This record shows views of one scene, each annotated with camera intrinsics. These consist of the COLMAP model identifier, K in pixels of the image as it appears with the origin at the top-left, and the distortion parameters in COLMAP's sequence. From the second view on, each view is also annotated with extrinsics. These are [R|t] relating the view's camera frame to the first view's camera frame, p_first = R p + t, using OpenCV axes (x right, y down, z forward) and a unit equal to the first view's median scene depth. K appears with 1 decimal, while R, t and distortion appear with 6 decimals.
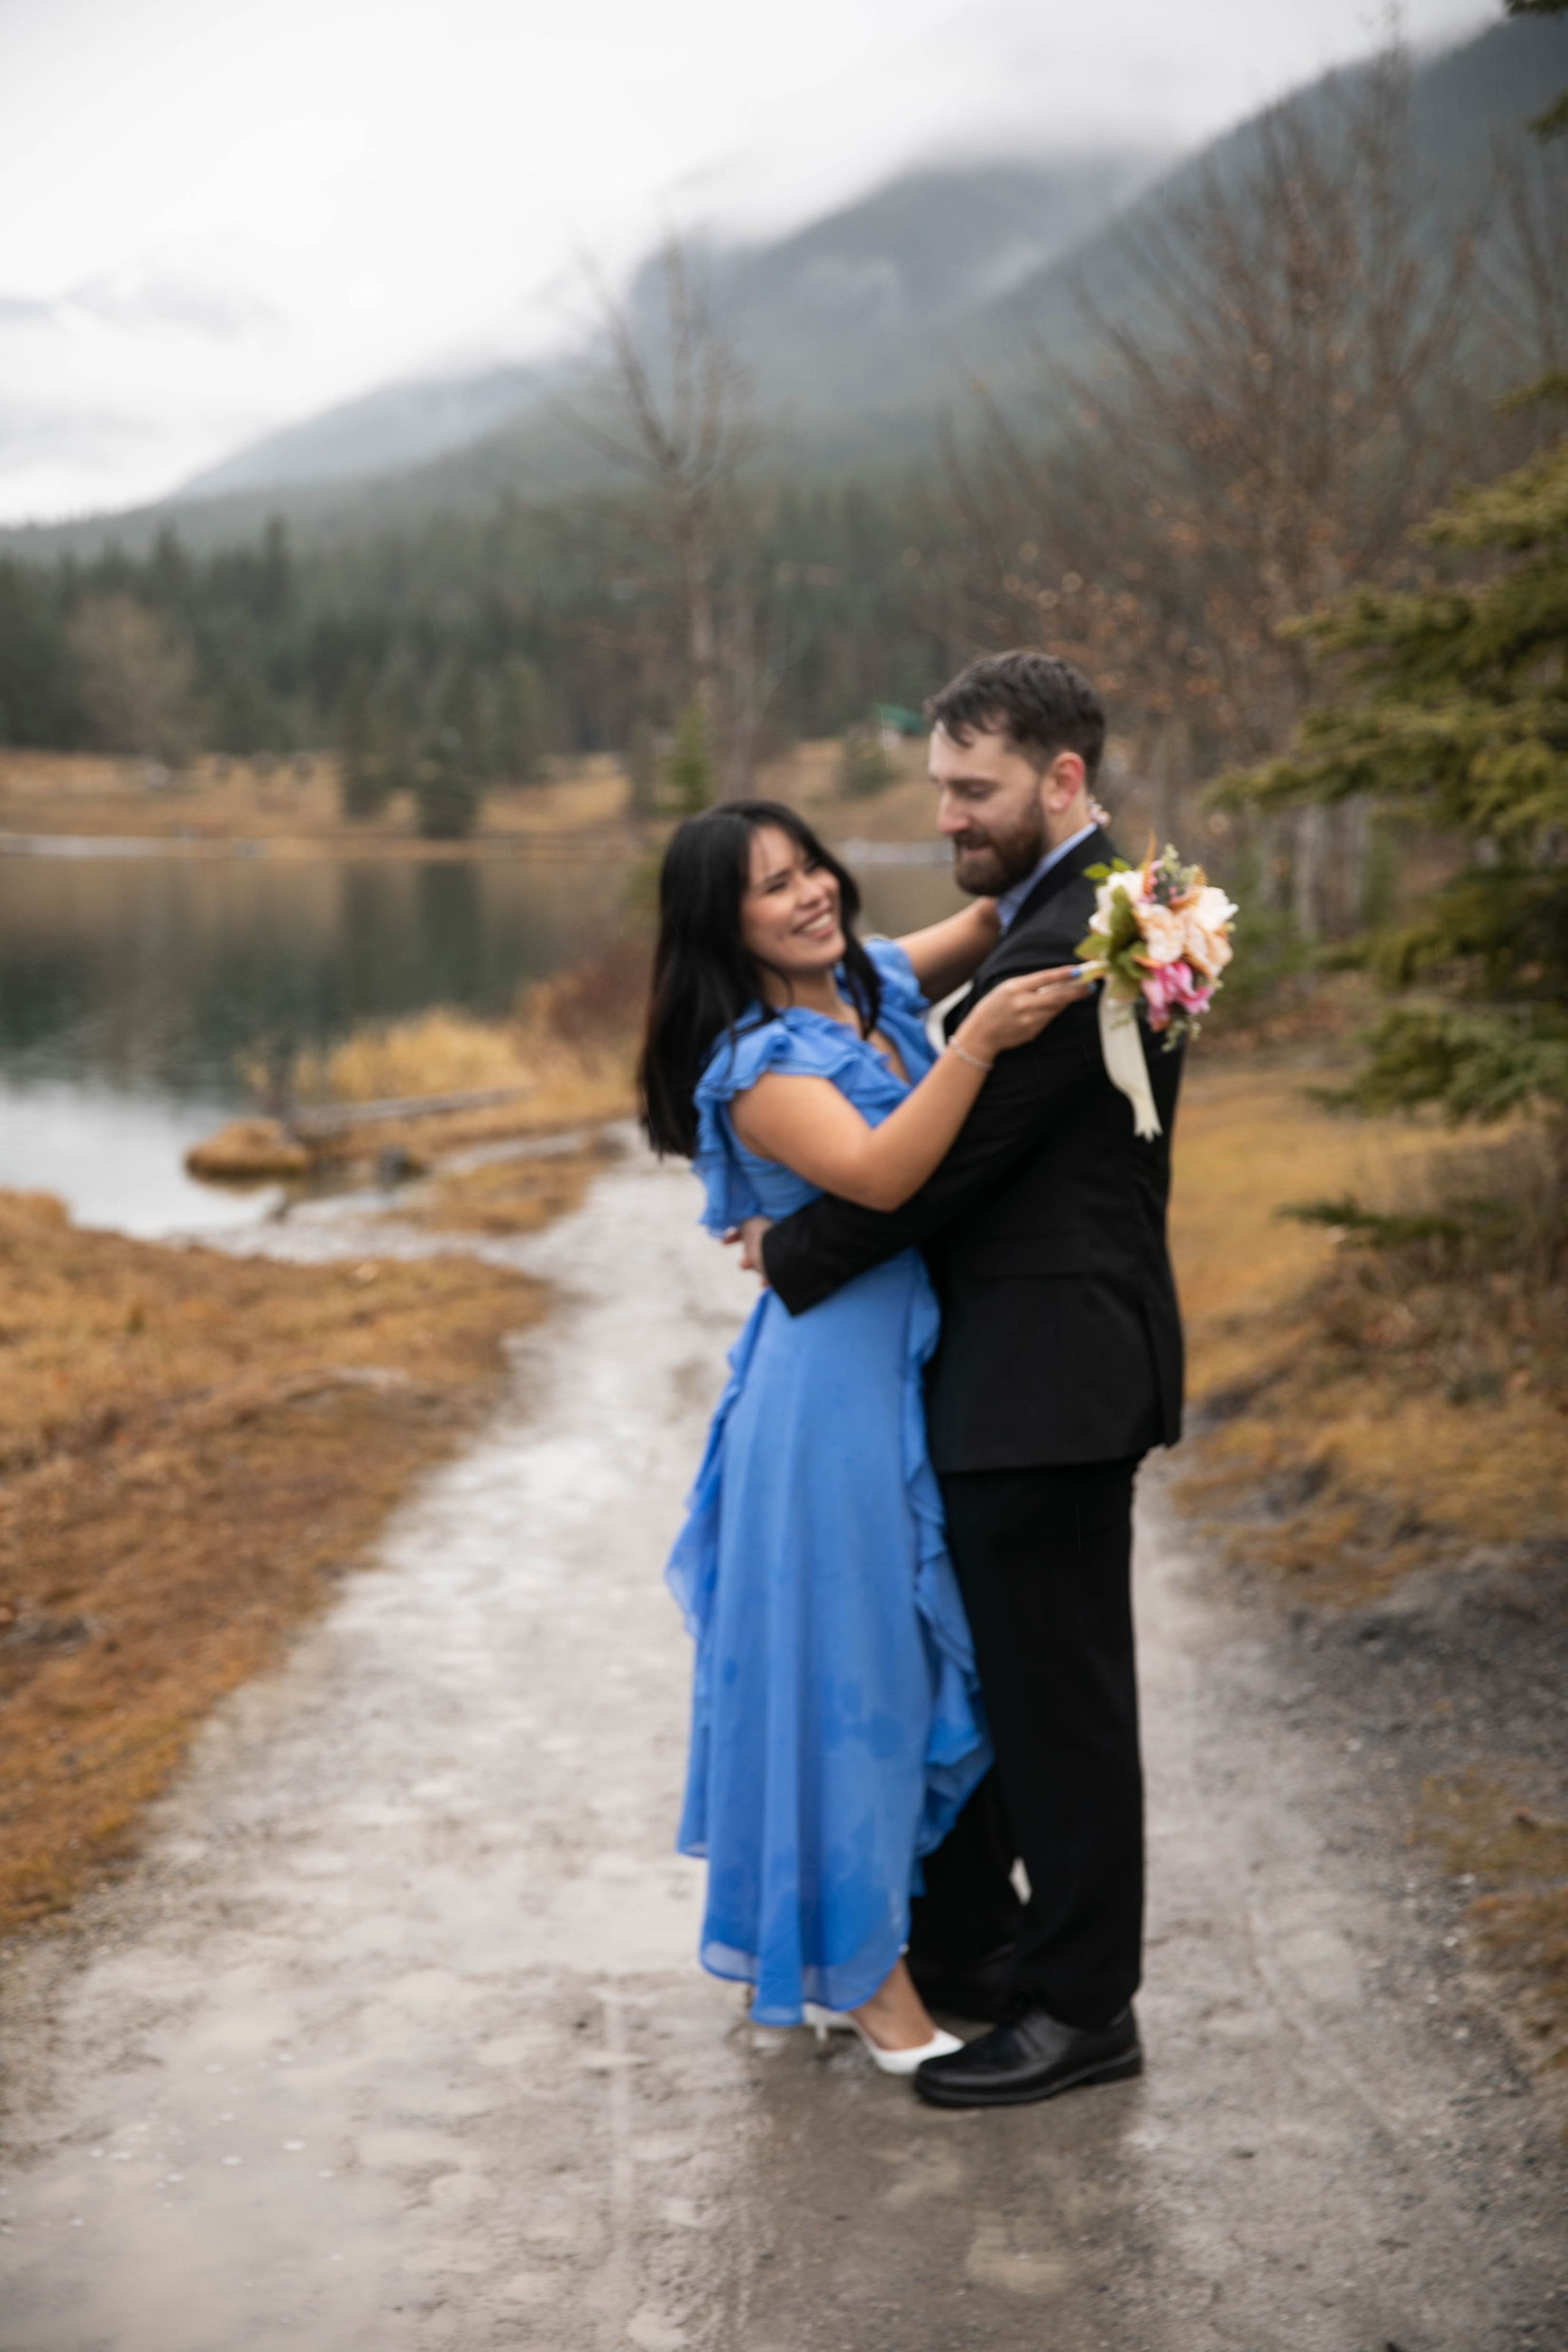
lens RADIAL K [[3755.5, 0, 788.5], [0, 3755.5, 1229.7], [0, 0, 1]] dist [0.136346, -0.092848]
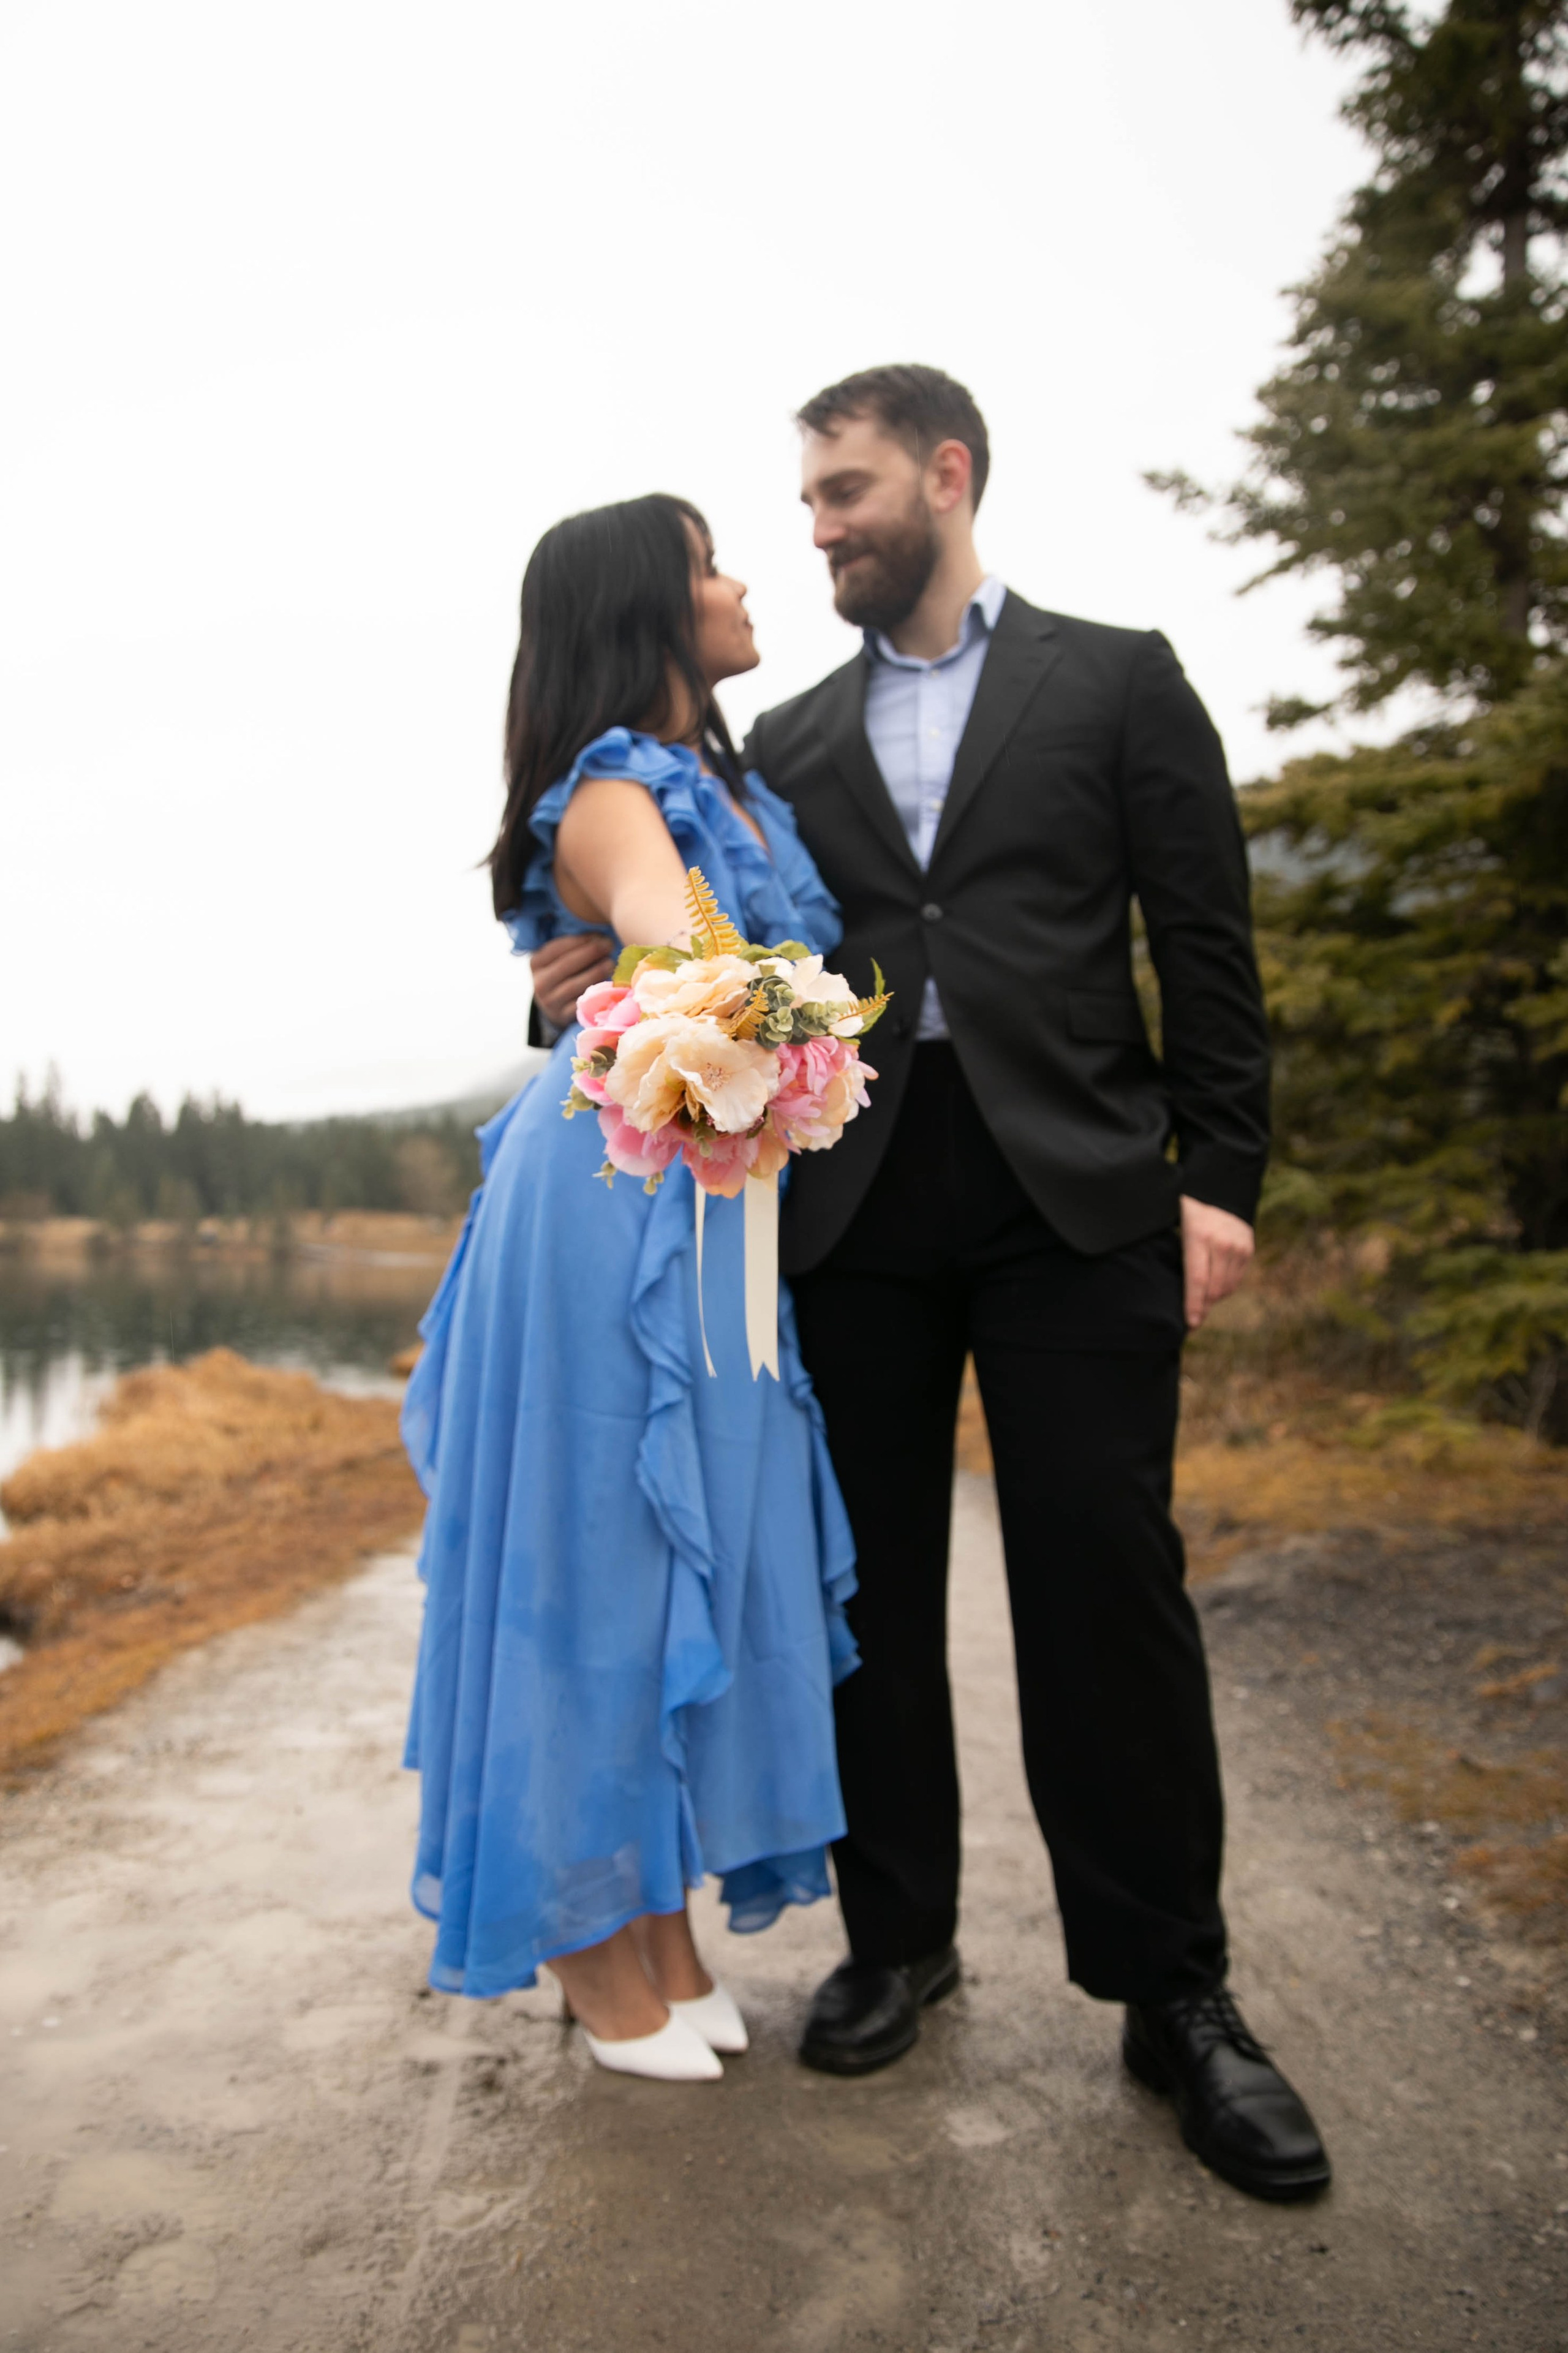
lens RADIAL K [[1767.1, 0, 687.5], [0, 1767.1, 1168.8], [0, 0, 1]] dist [-0.121640, 0.096534]
pose [[0.999160, 0.012404, -0.039048, 0.009220], [-0.019142, 0.983983, -0.177231, 0.061532], [0.036224, 0.177830, 0.983394, 0.373389]]
